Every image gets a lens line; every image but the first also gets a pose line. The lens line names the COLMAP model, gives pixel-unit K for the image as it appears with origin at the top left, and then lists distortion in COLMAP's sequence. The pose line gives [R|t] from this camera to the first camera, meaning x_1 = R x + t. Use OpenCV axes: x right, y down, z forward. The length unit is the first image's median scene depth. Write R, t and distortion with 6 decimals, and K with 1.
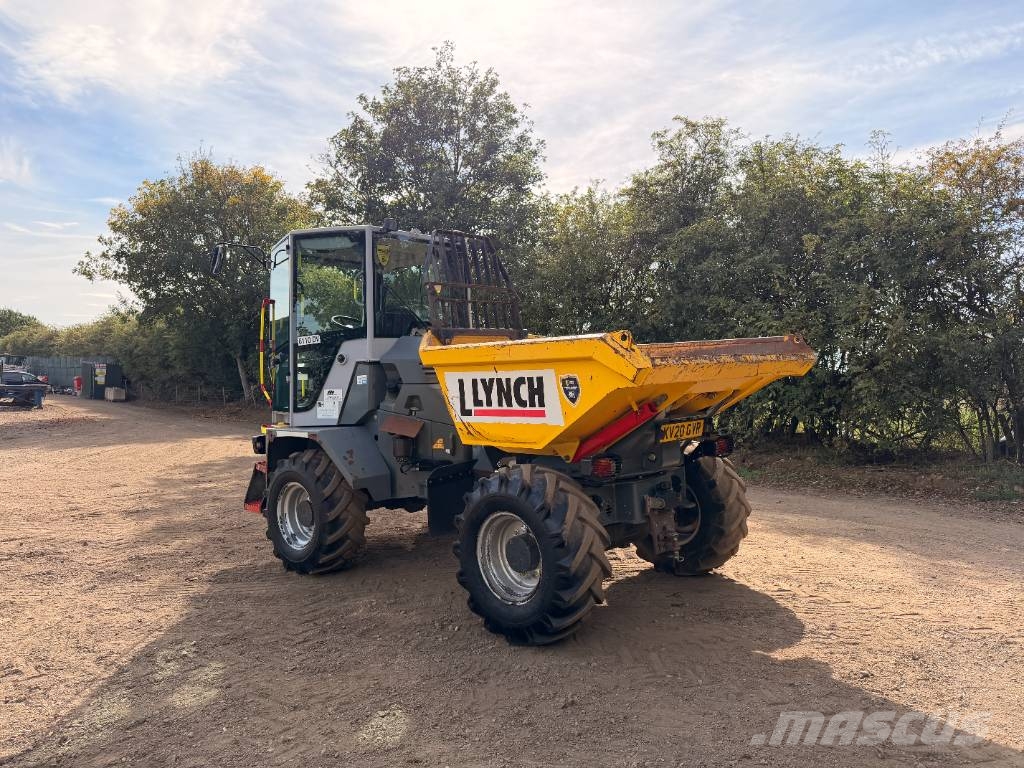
lens RADIAL K [[719.9, 0, 513.6], [0, 719.9, 380.9], [0, 0, 1]] dist [0.037356, -0.049992]
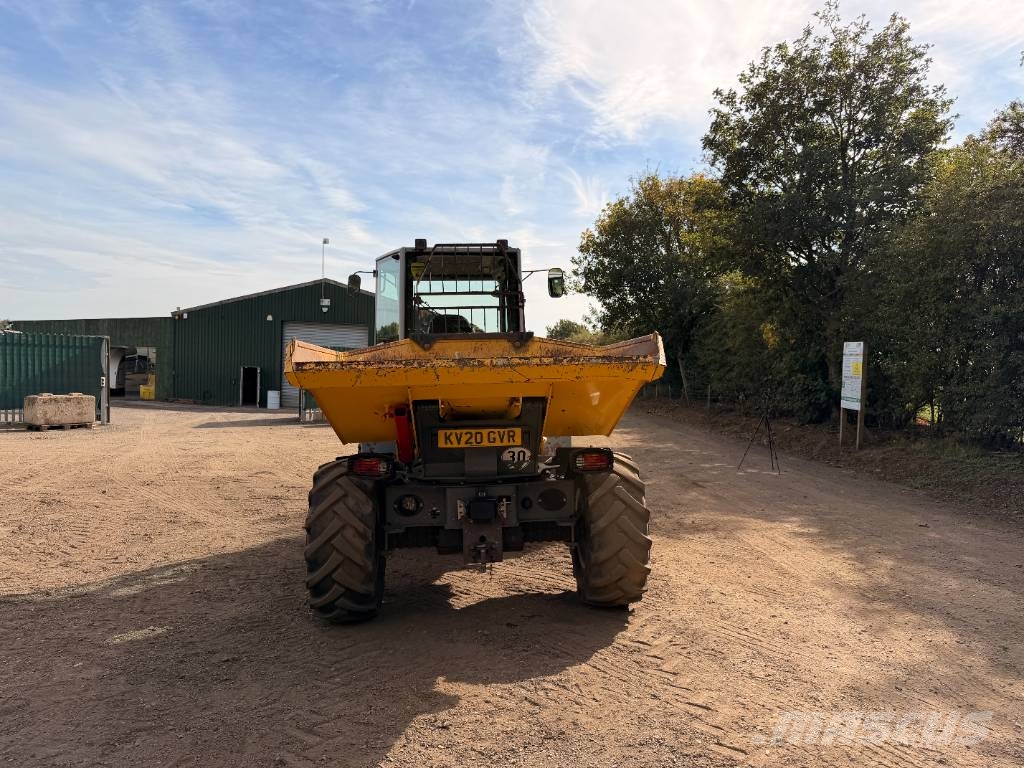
lens RADIAL K [[716.1, 0, 515.8], [0, 716.1, 385.1], [0, 0, 1]] dist [0.061414, -0.087024]
pose [[0.753279, 0.016495, -0.657494, 0.636115], [-0.011773, 0.999863, 0.011596, -0.008714], [0.657595, -0.000995, 0.753371, 0.224209]]
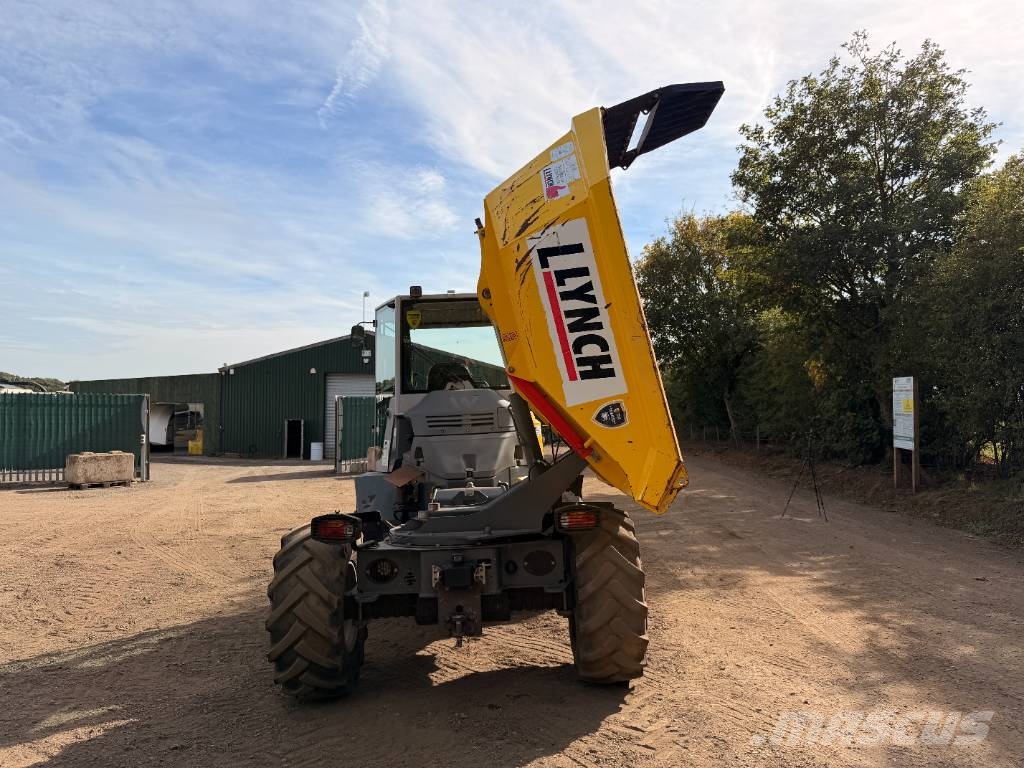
lens RADIAL K [[719.9, 0, 513.6], [0, 719.9, 380.9], [0, 0, 1]] dist [0.037356, -0.049992]
pose [[0.703573, -0.051246, -0.708773, 0.651652], [0.014938, 0.998243, -0.057348, -0.014013], [0.710466, 0.029761, 0.703102, 0.308850]]
